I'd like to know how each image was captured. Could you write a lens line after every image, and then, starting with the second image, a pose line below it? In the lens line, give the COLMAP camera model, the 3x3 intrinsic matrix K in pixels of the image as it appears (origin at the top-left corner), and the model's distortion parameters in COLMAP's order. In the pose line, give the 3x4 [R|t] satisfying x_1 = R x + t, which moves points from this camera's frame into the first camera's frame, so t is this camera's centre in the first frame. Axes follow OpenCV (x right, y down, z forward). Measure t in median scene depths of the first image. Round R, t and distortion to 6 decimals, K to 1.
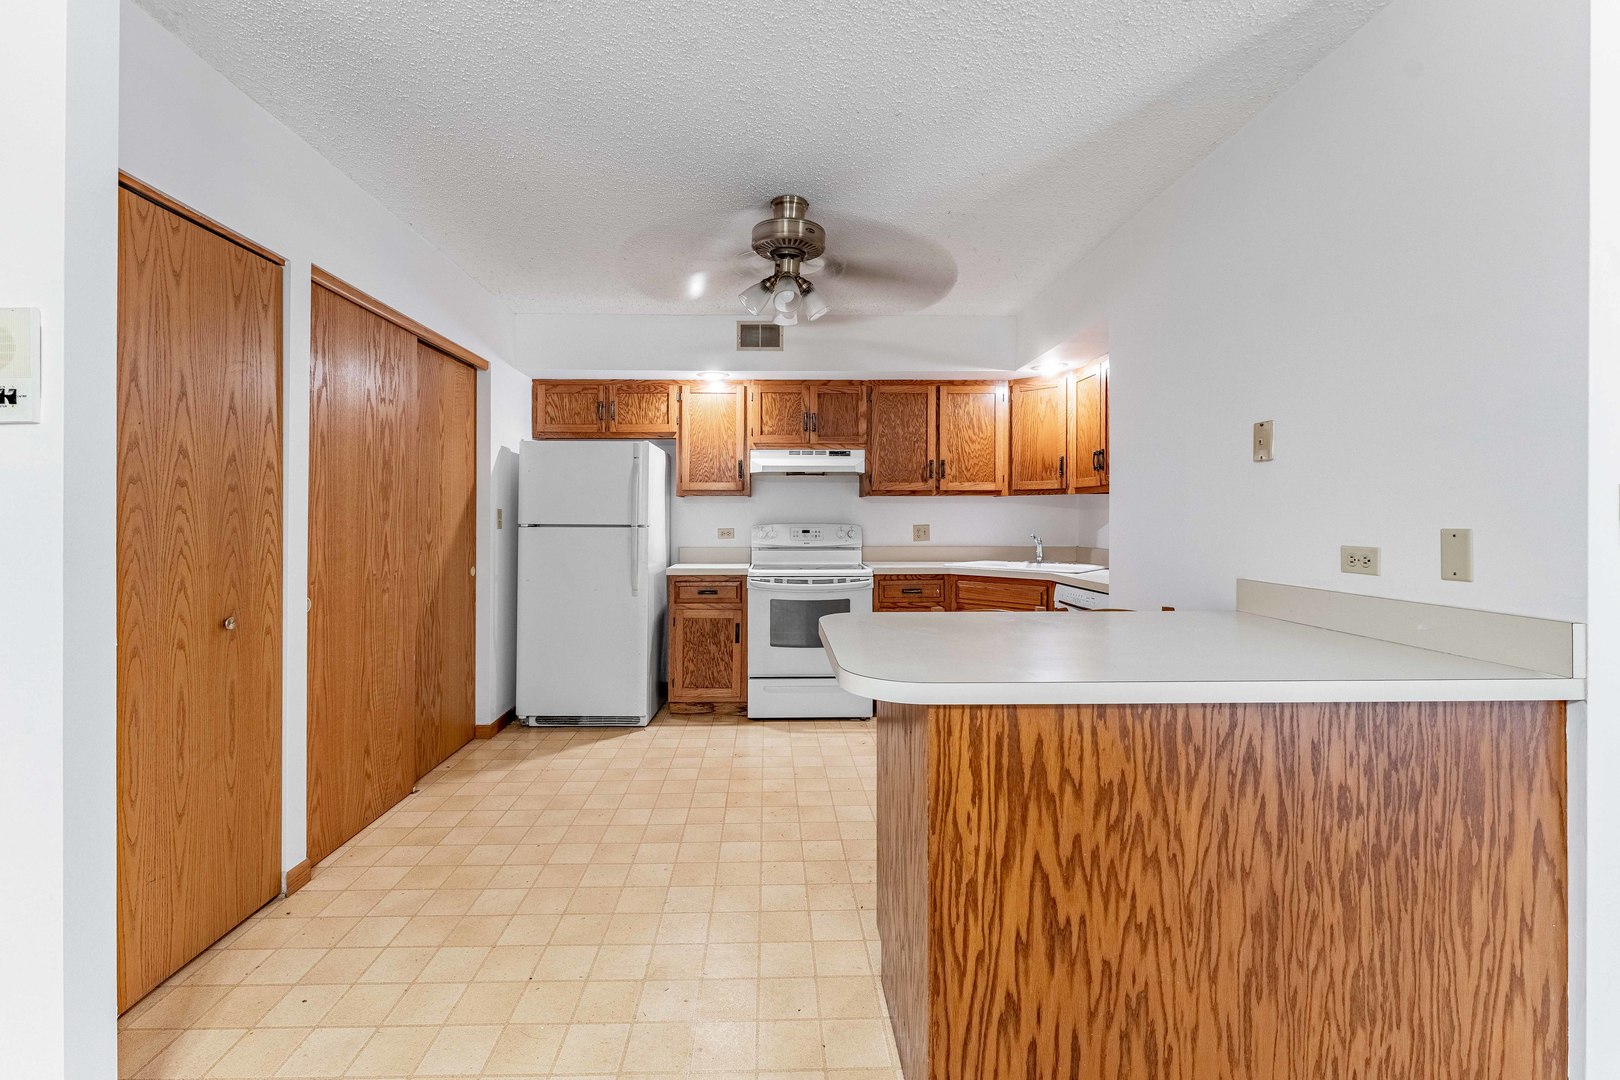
lens RADIAL K [[659.3, 0, 789.0], [0, 659.3, 511.6], [0, 0, 1]] dist [-0.004126, 0.000340]
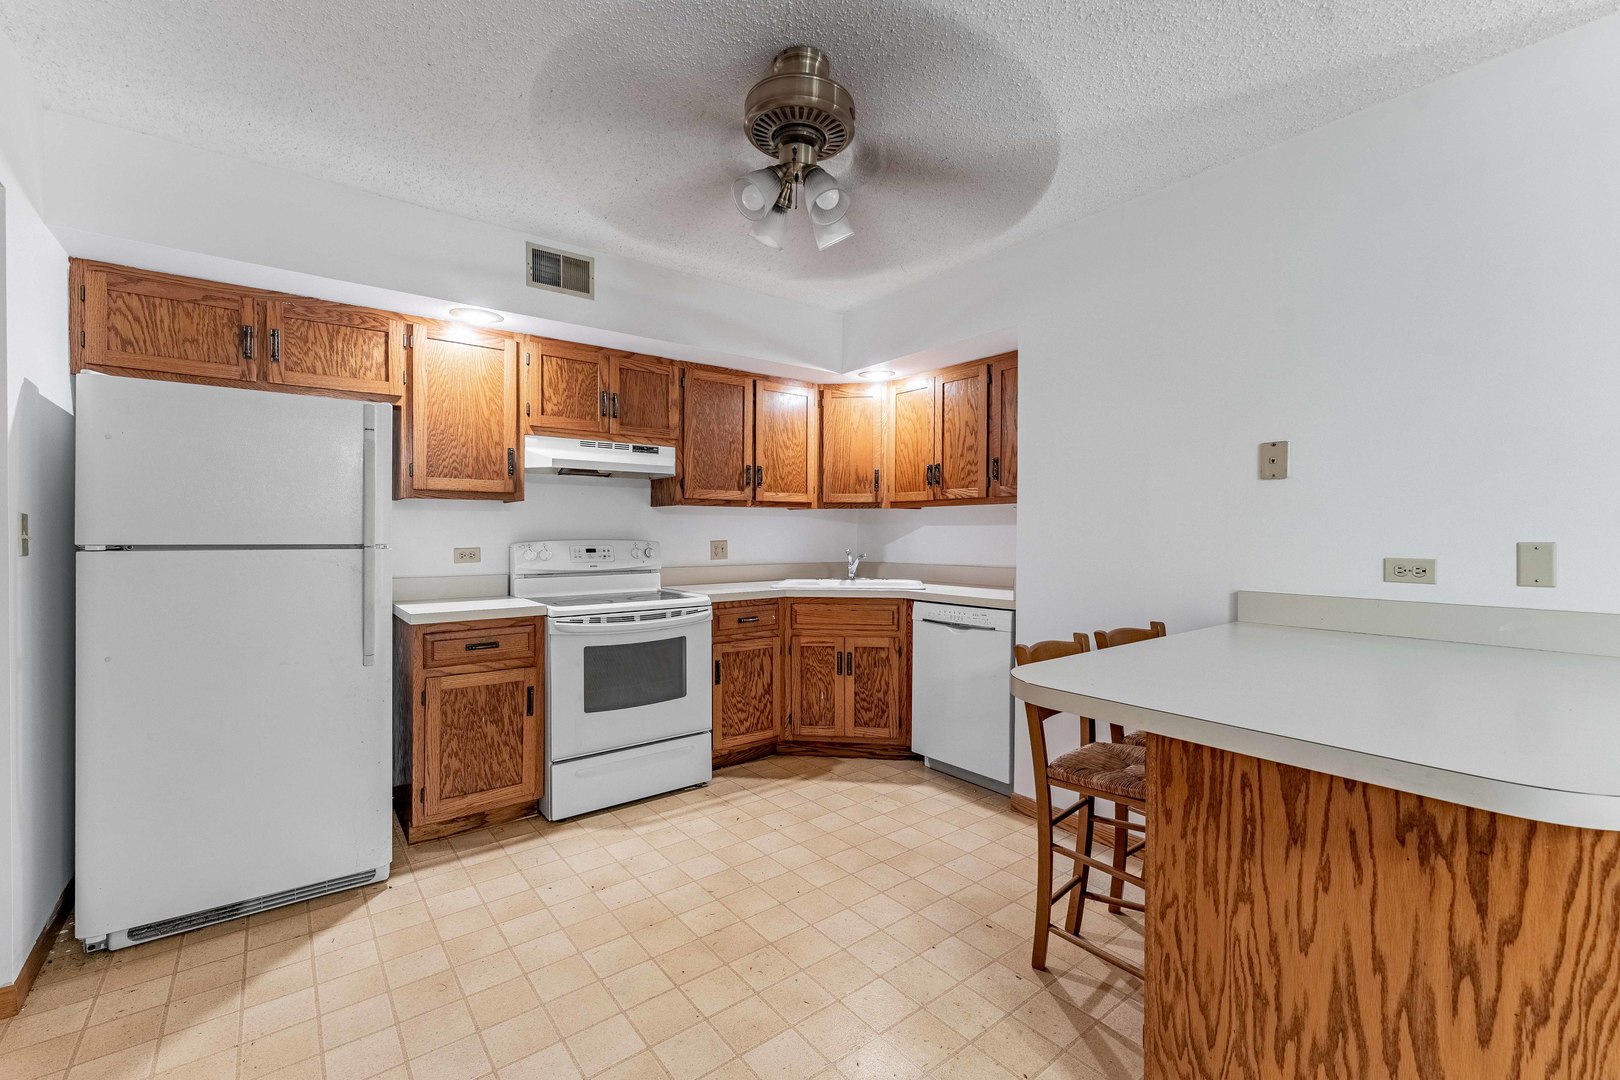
lens RADIAL K [[659.3, 0, 808.7], [0, 659.3, 537.8], [0, 0, 1]] dist [-0.004126, 0.000340]
pose [[0.808985, -0.004793, 0.587810, -0.238739], [-0.005648, 0.999857, 0.015927, 0.002437], [-0.587802, -0.016205, 0.808842, 0.273462]]
